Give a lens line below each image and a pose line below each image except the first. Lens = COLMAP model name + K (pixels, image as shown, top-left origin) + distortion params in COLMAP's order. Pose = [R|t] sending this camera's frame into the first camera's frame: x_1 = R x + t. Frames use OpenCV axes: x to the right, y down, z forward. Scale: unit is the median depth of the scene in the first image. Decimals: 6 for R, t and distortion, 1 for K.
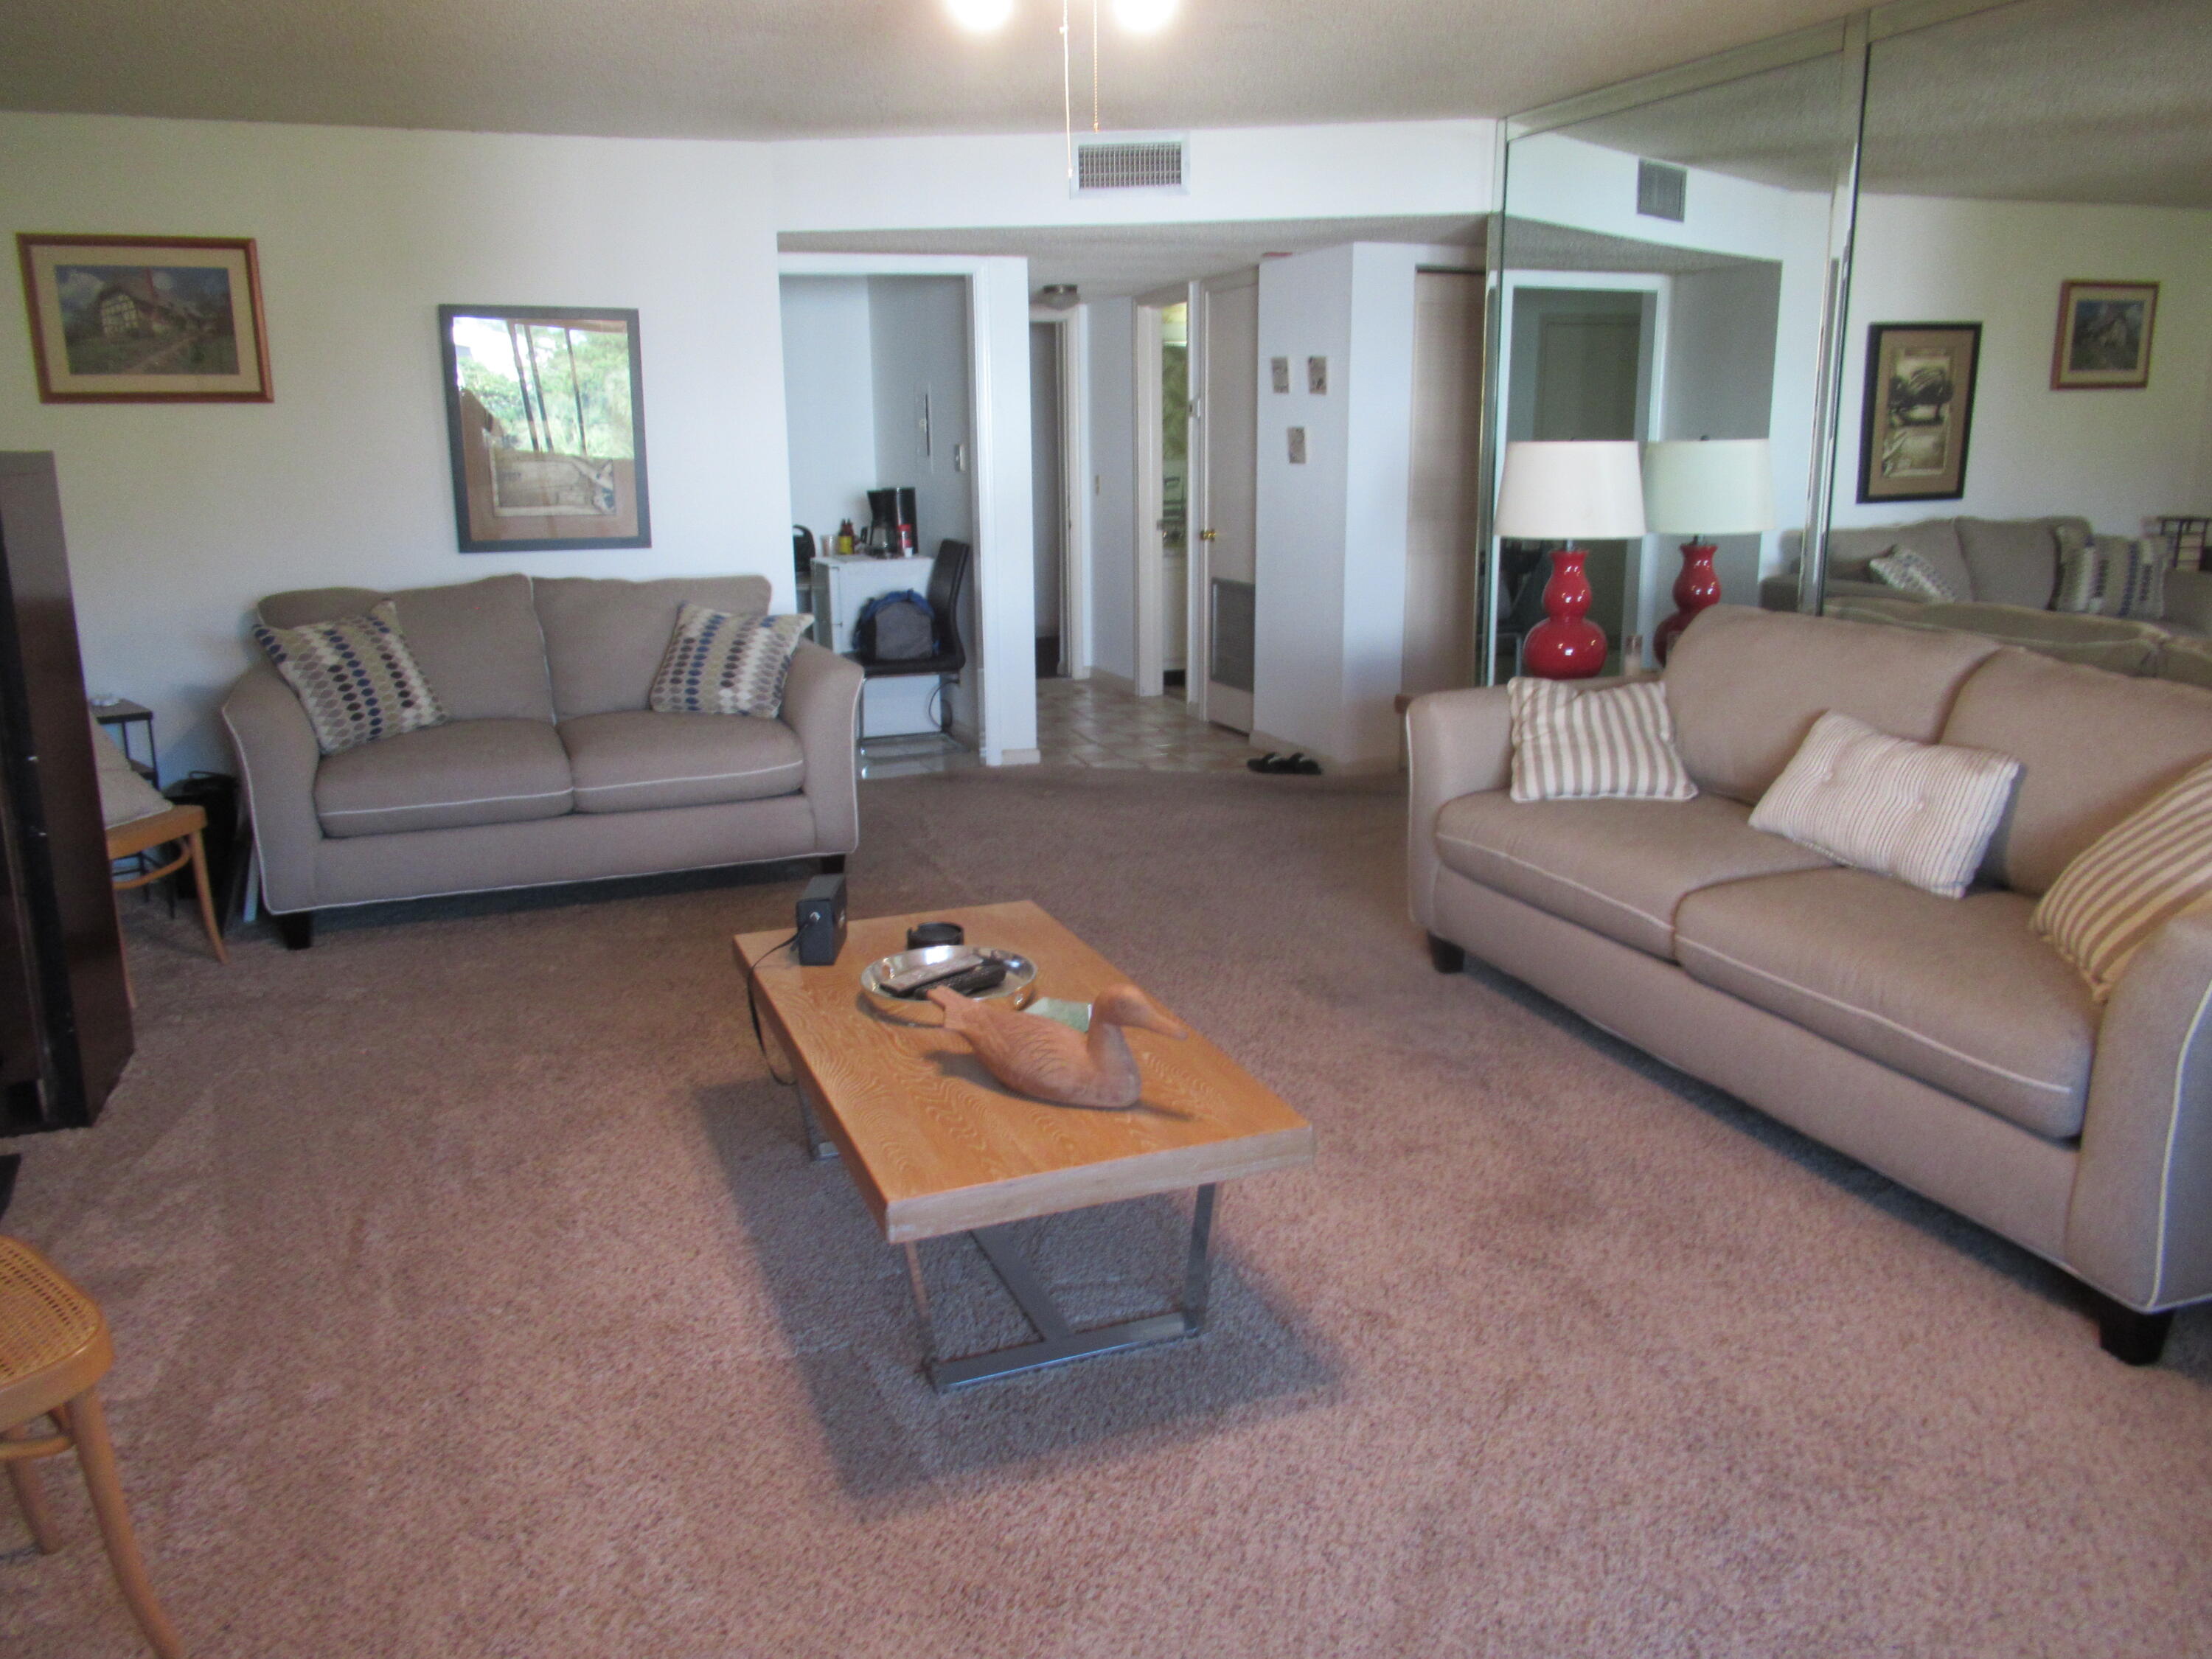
lens RADIAL K [[1628.6, 0, 1106.0], [0, 1628.6, 829.5], [0, 0, 1]] dist [0.001413, 0.000321]
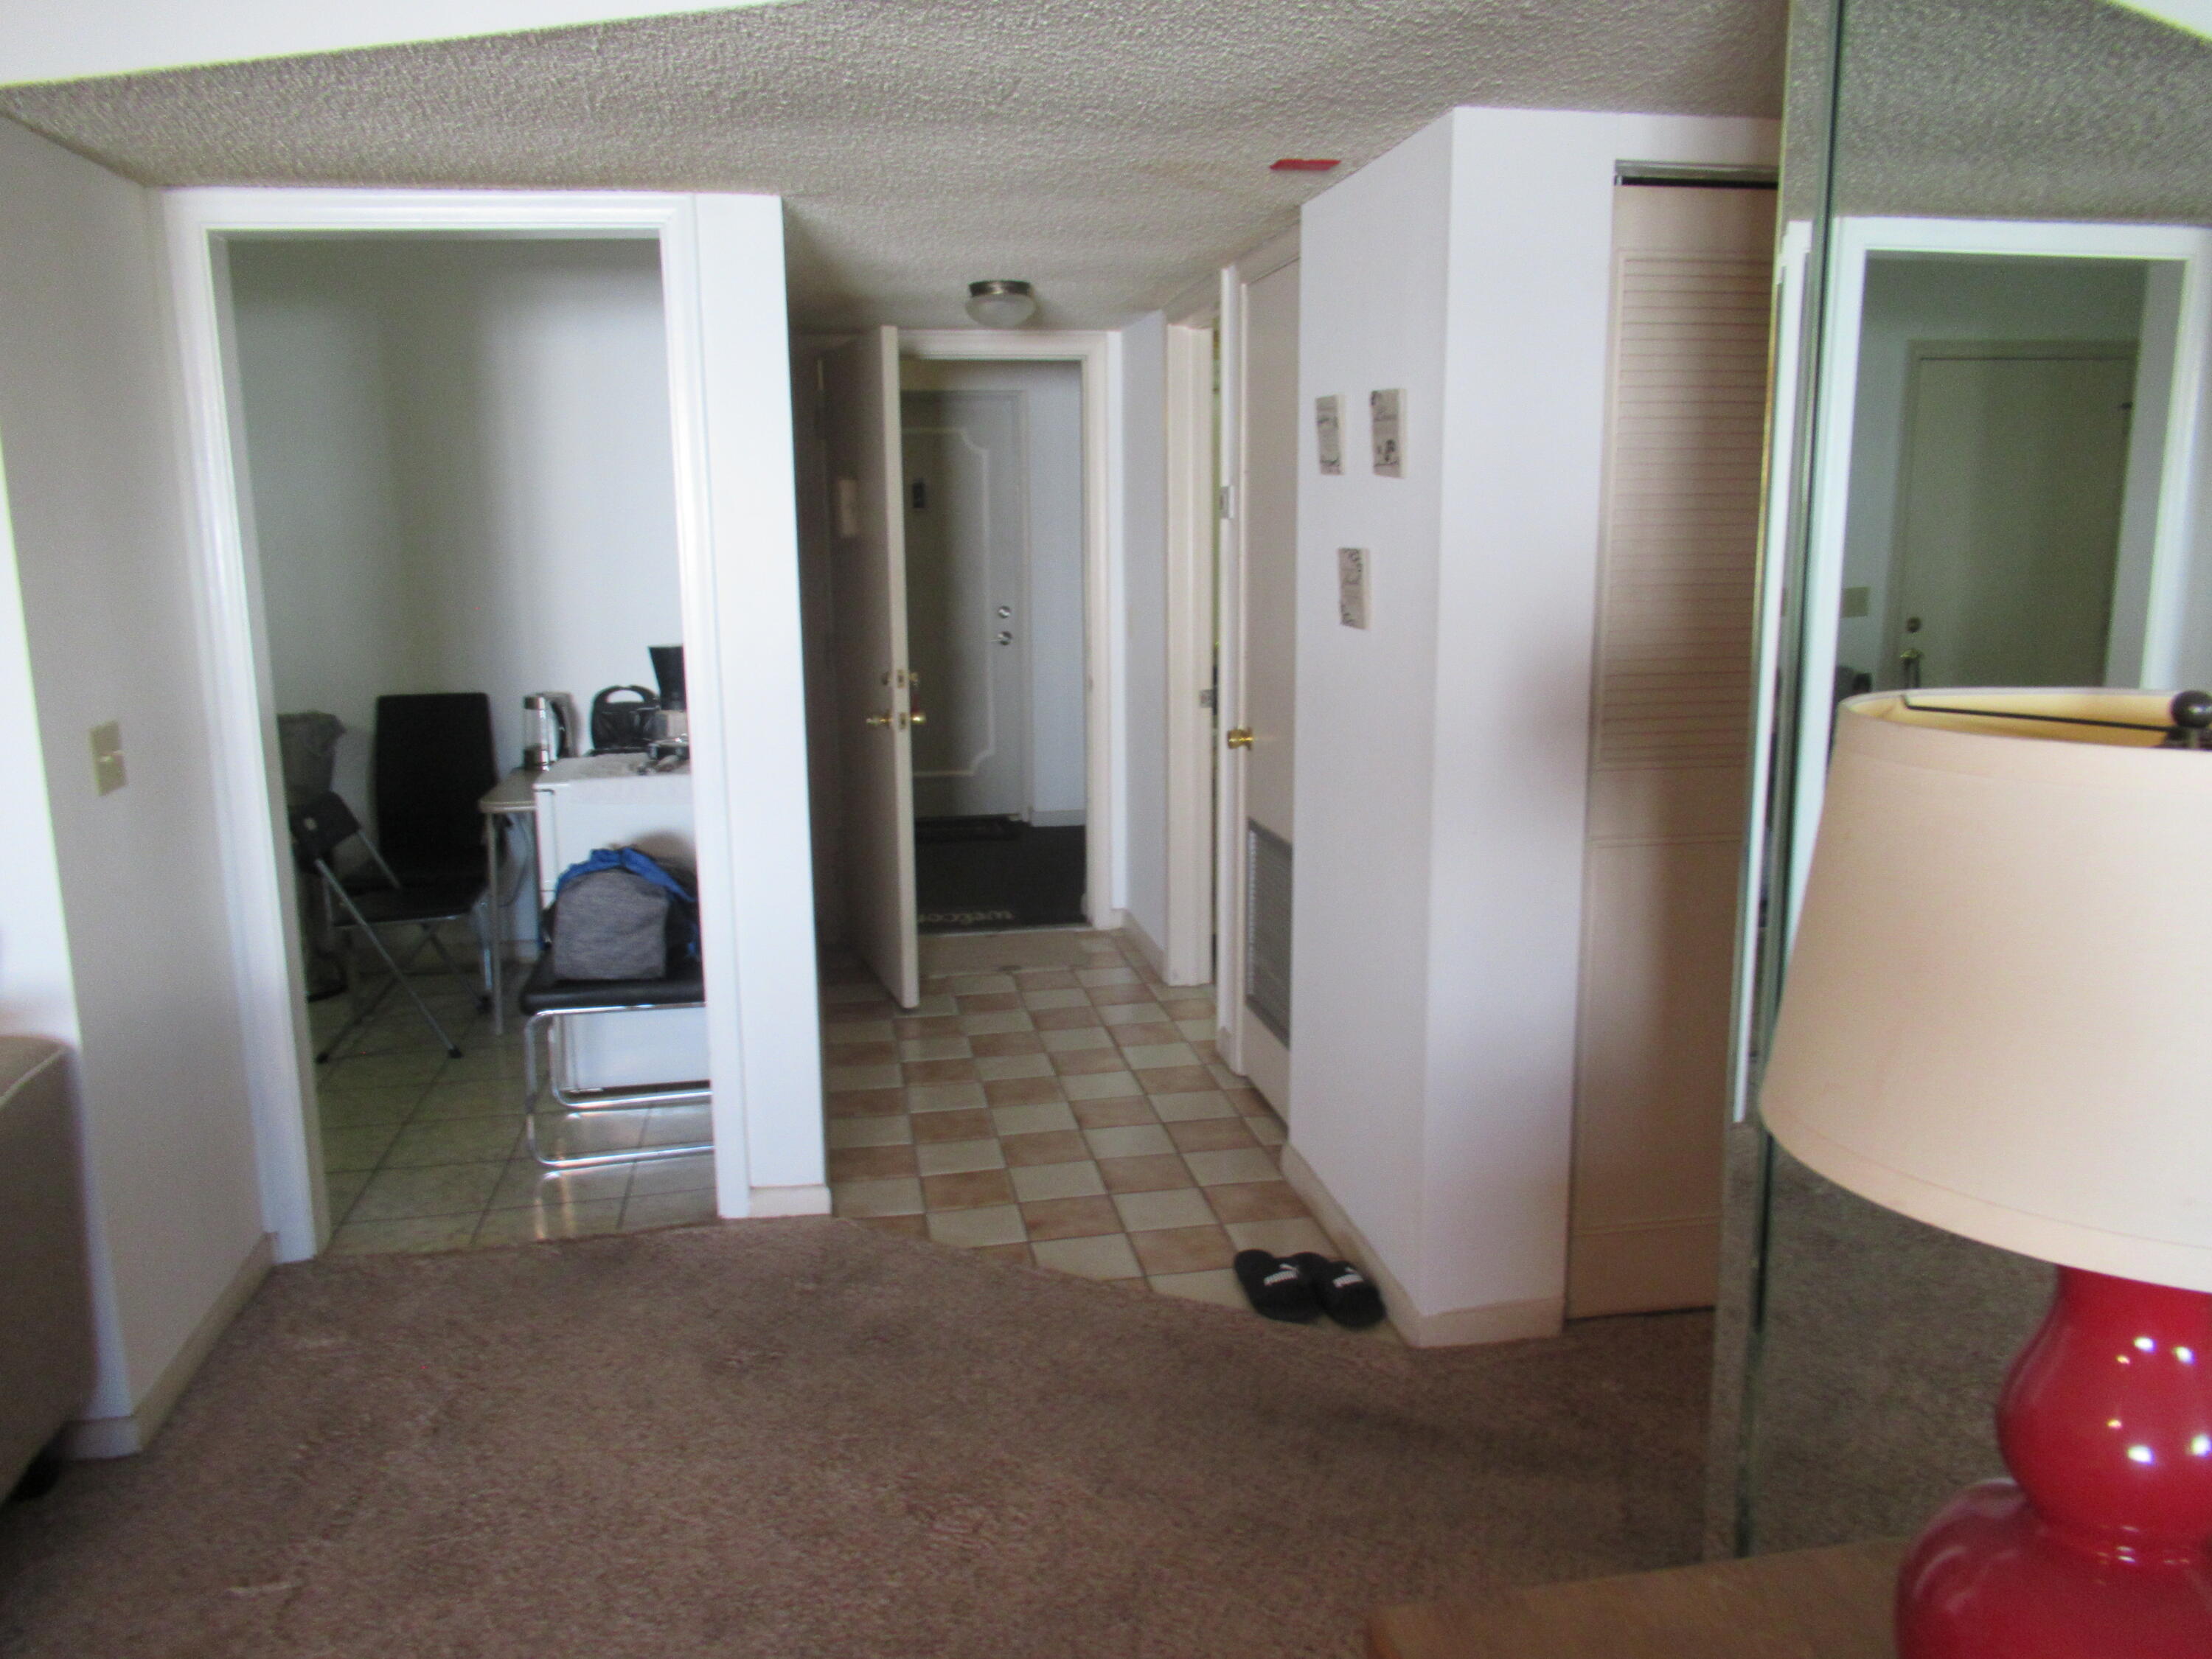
lens RADIAL K [[1603.3, 0, 1106.0], [0, 1603.3, 829.5], [0, 0, 1]] dist [0.000795, -0.000568]
pose [[0.981569, 0.032213, -0.188375, 0.132627], [-0.039746, 0.998548, -0.036350, -0.145689], [0.186931, 0.043167, 0.981424, 0.536984]]
